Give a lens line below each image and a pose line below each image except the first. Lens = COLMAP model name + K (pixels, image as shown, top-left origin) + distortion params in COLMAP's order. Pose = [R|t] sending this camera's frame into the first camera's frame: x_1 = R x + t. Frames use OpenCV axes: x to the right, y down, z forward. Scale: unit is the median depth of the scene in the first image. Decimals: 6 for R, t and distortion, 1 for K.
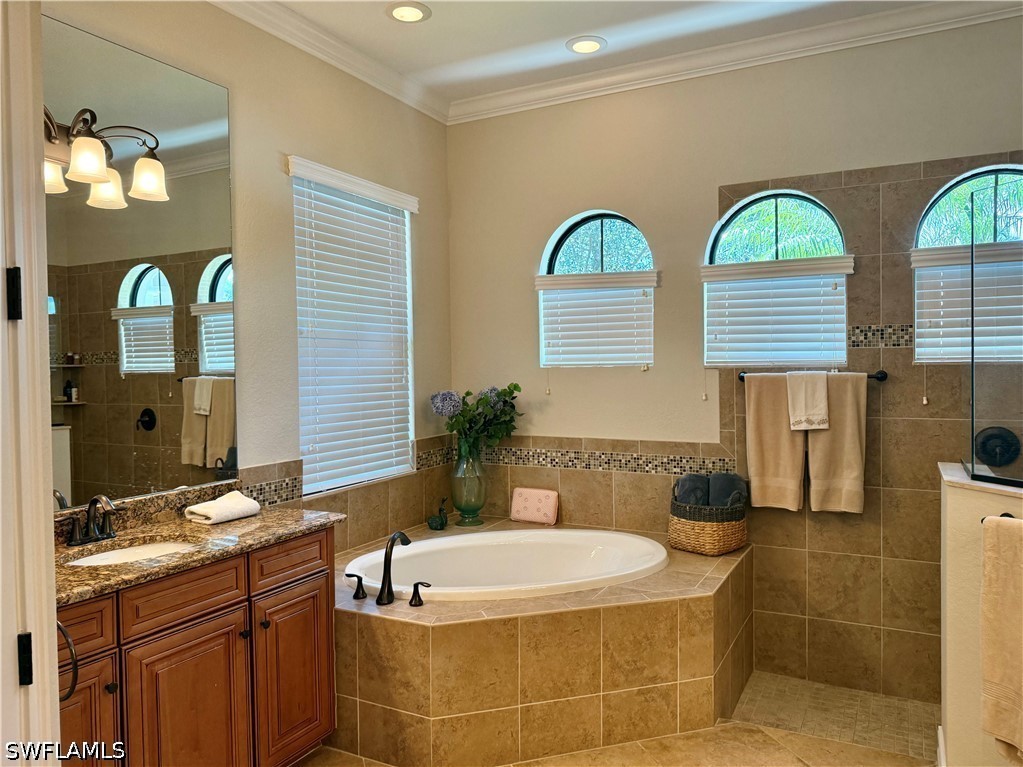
lens RADIAL K [[739.4, 0, 513.3], [0, 739.4, 377.9], [0, 0, 1]] dist [0.070190, -0.119837]
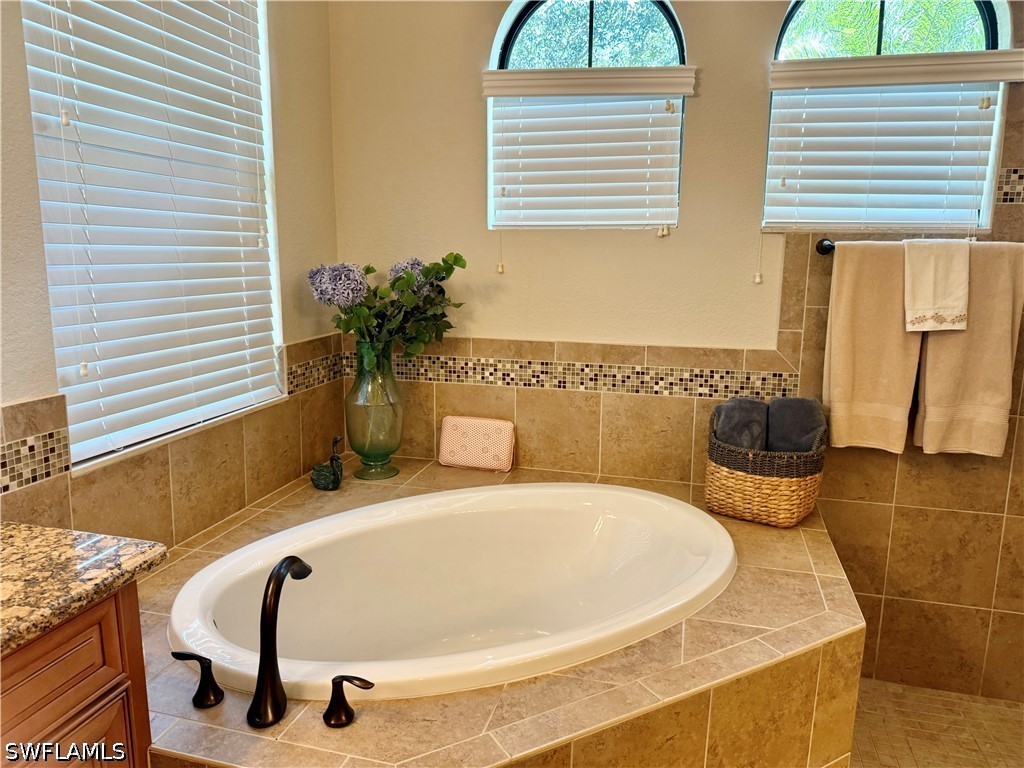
lens RADIAL K [[718.1, 0, 505.6], [0, 718.1, 379.2], [0, 0, 1]] dist [0.065084, -0.093364]
pose [[0.976021, -0.017373, 0.216980, -0.088711], [-0.017647, 0.987214, 0.158423, 0.015466], [-0.216958, -0.158453, 0.963235, 0.411833]]
